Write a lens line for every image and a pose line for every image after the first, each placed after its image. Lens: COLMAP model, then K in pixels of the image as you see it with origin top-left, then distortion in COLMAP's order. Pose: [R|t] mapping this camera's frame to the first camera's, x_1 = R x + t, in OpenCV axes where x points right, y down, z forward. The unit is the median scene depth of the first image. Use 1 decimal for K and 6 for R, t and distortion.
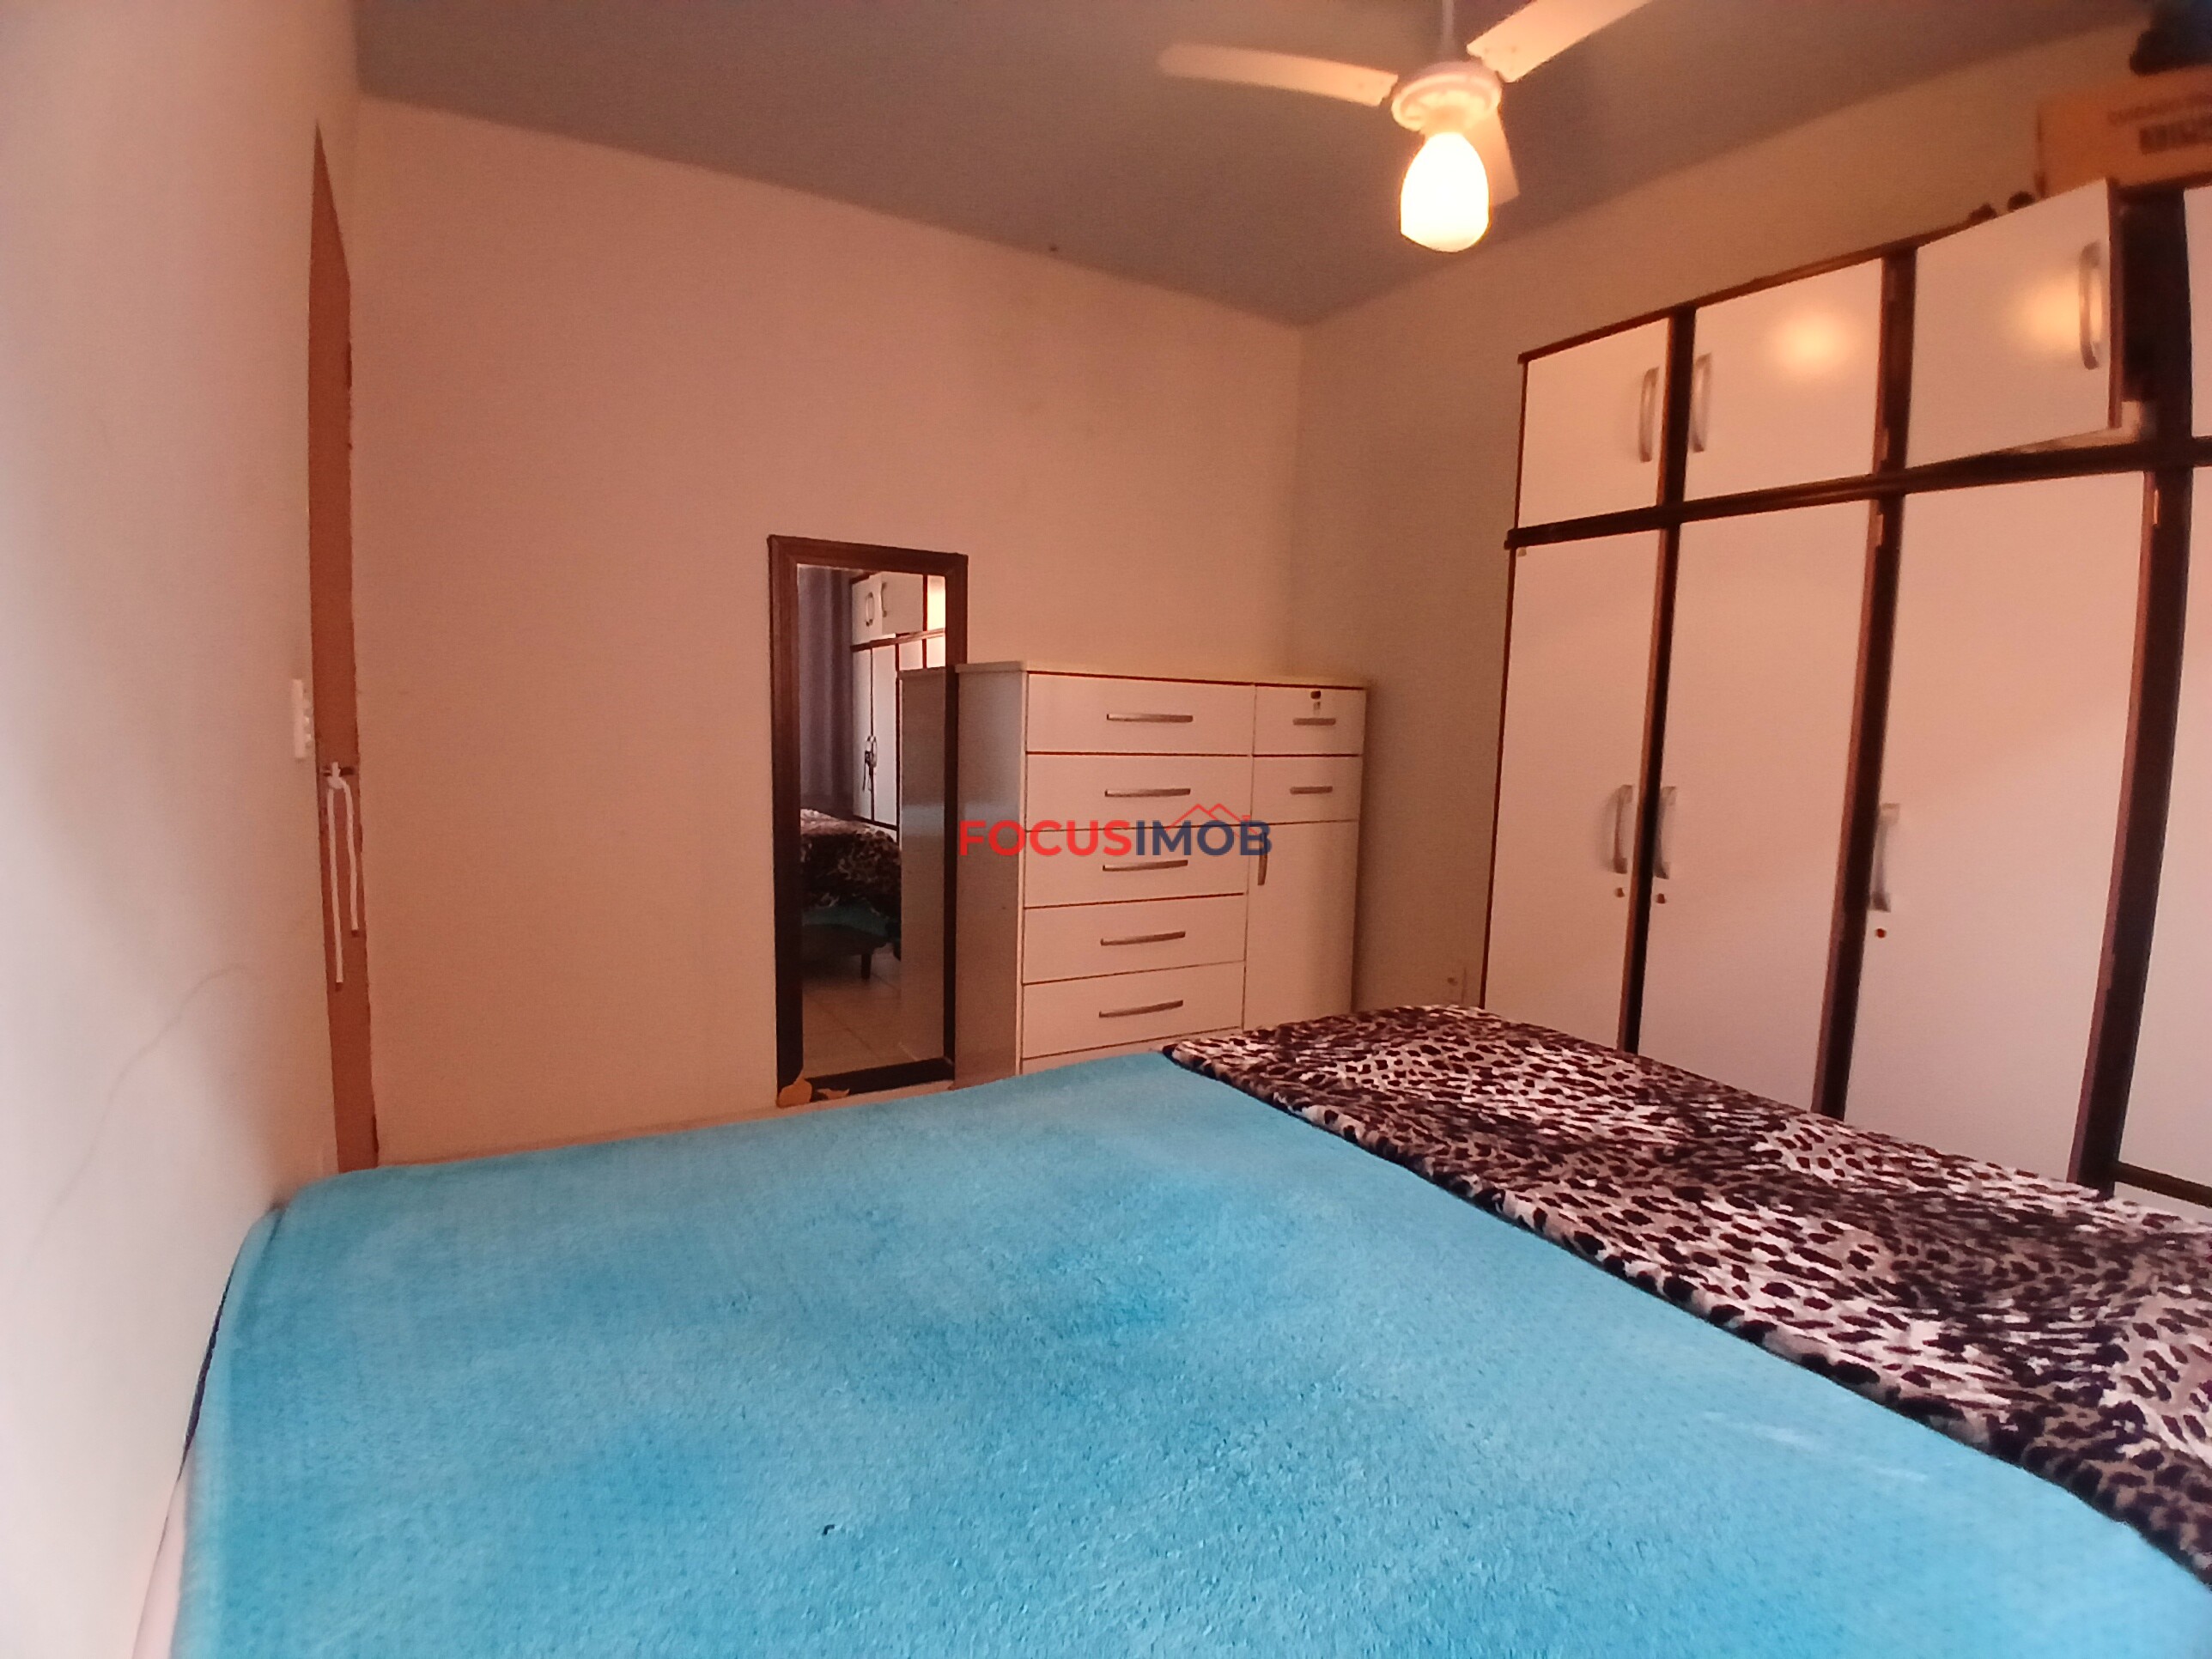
lens RADIAL K [[1124.8, 0, 1106.0], [0, 1124.8, 829.5], [0, 0, 1]] dist [-0.001486, -0.041515]
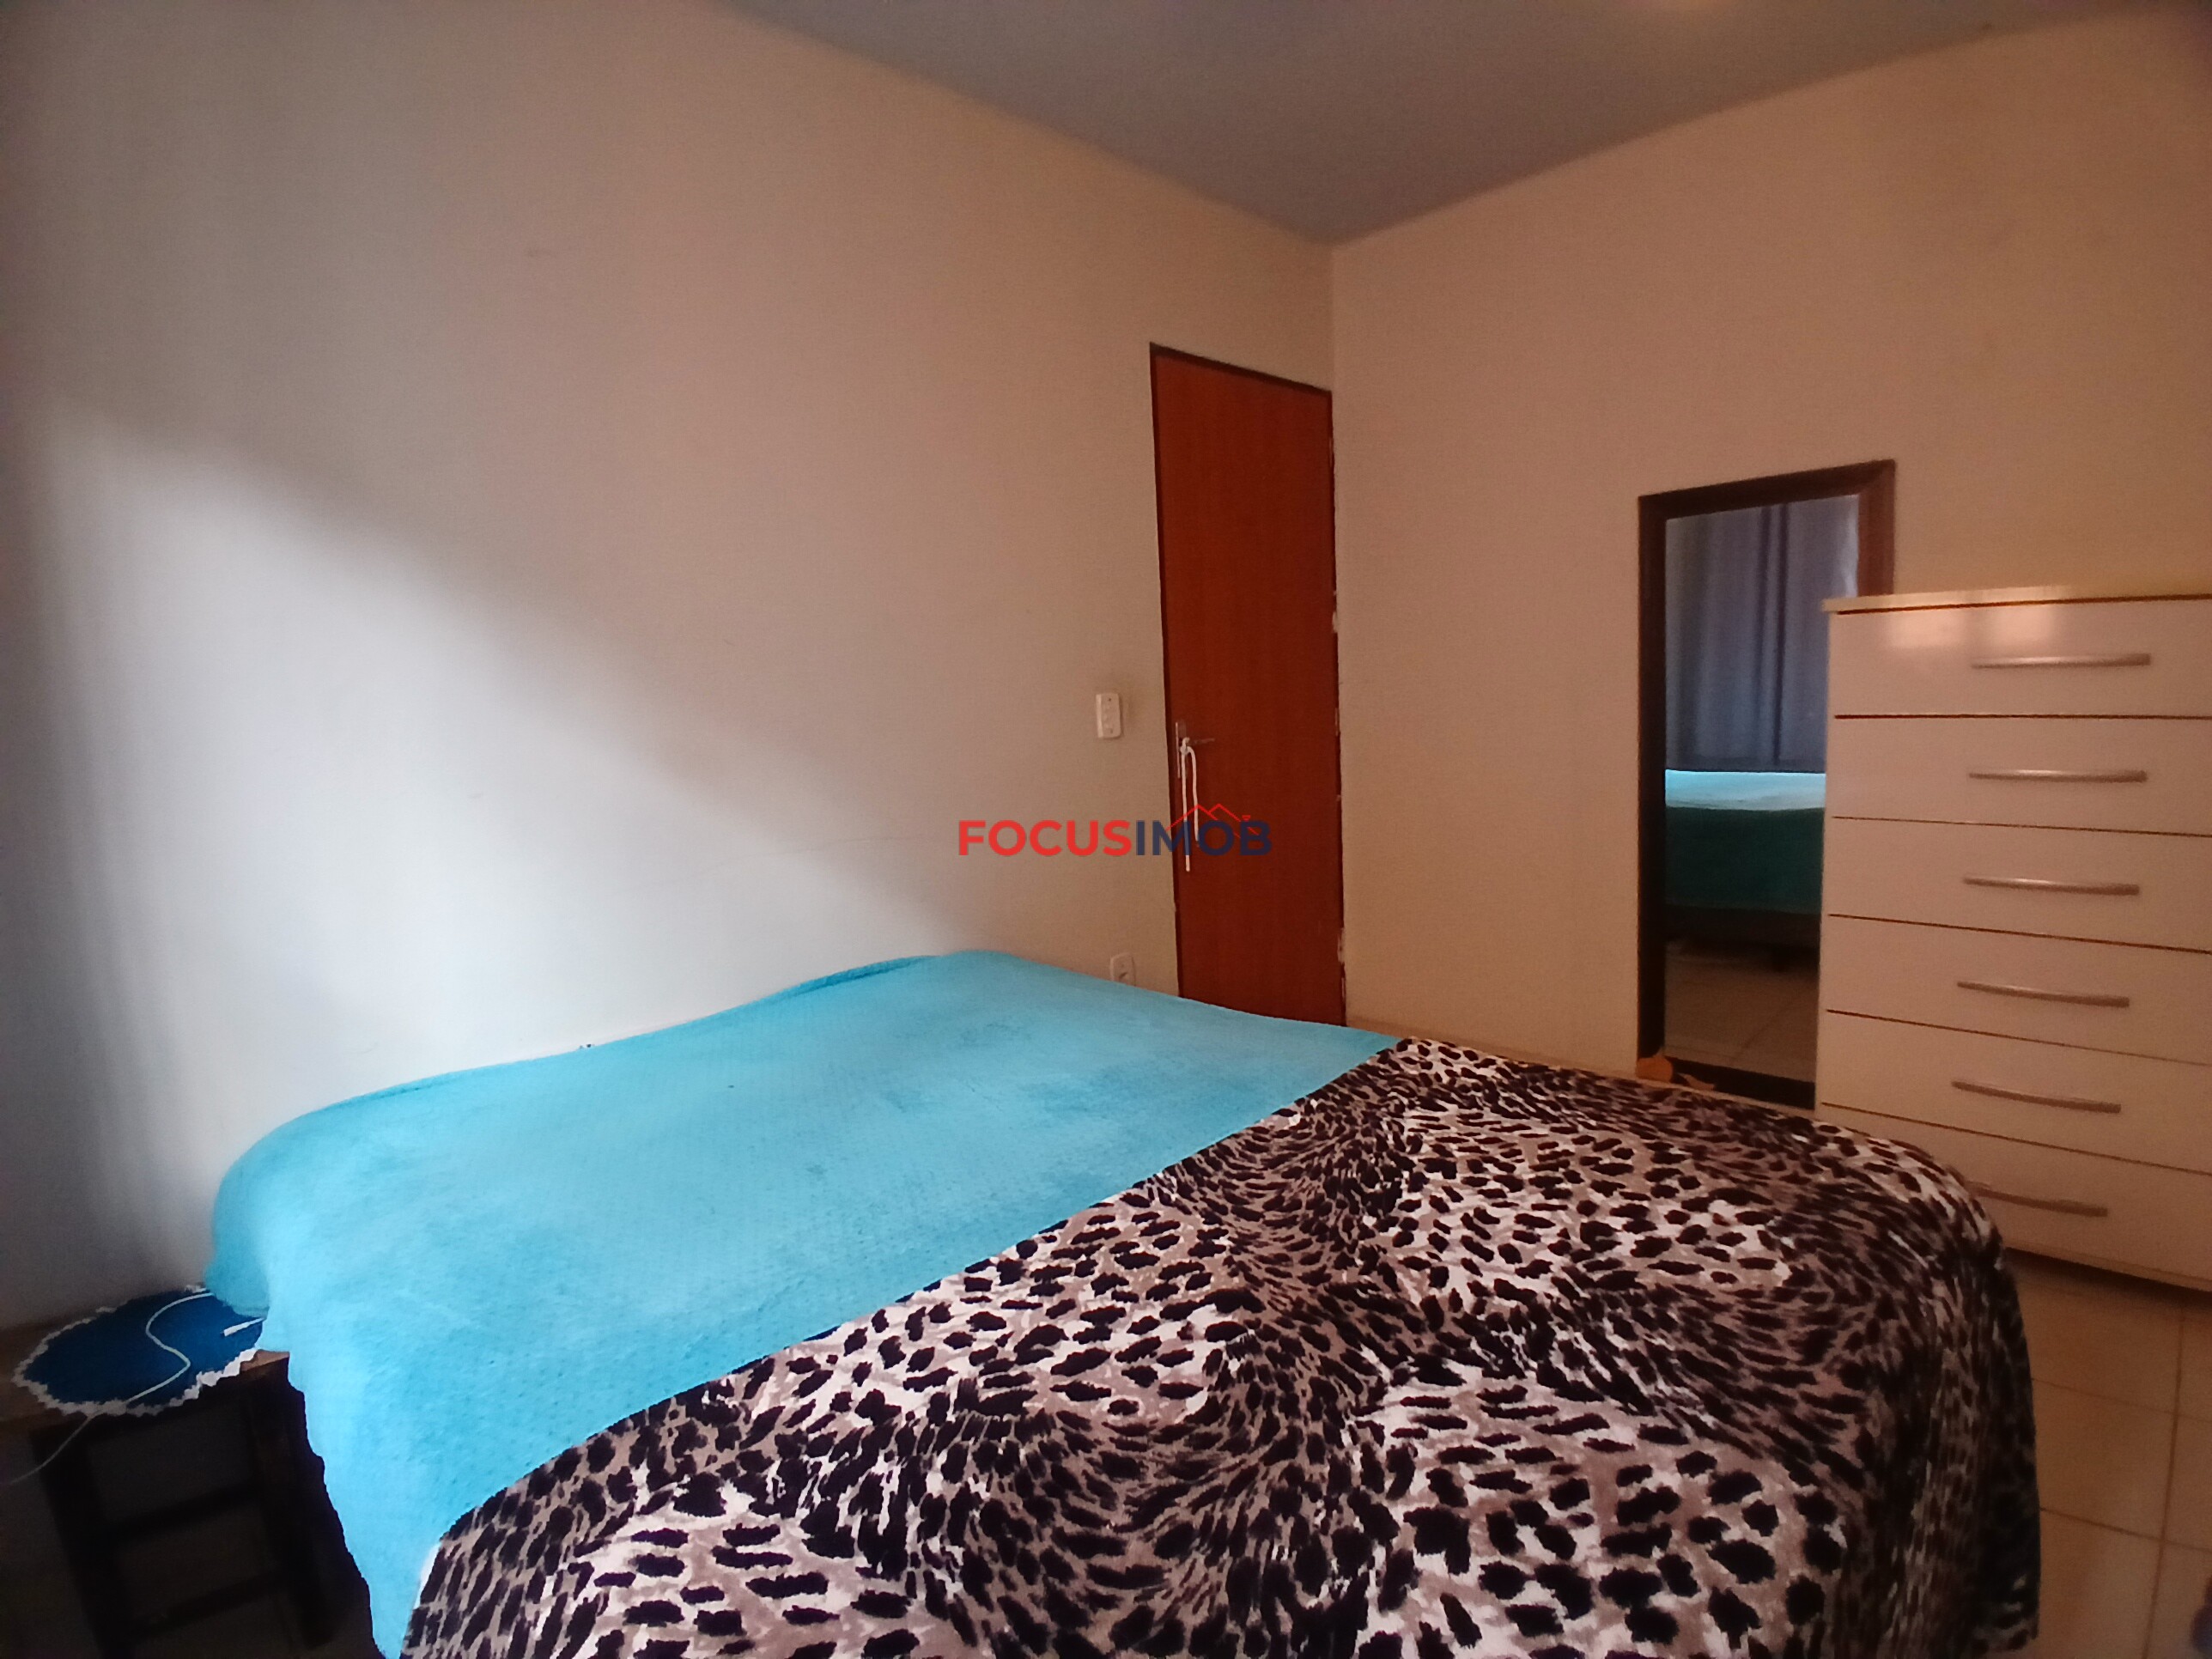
lens RADIAL K [[1085.8, 0, 1106.0], [0, 1085.8, 829.5], [0, 0, 1]] dist [-0.018484, -0.000065]
pose [[0.235493, 0.088700, -0.967820, 1.096121], [-0.041803, 0.995829, 0.081095, -0.067825], [0.970977, 0.021360, 0.238218, 0.633022]]
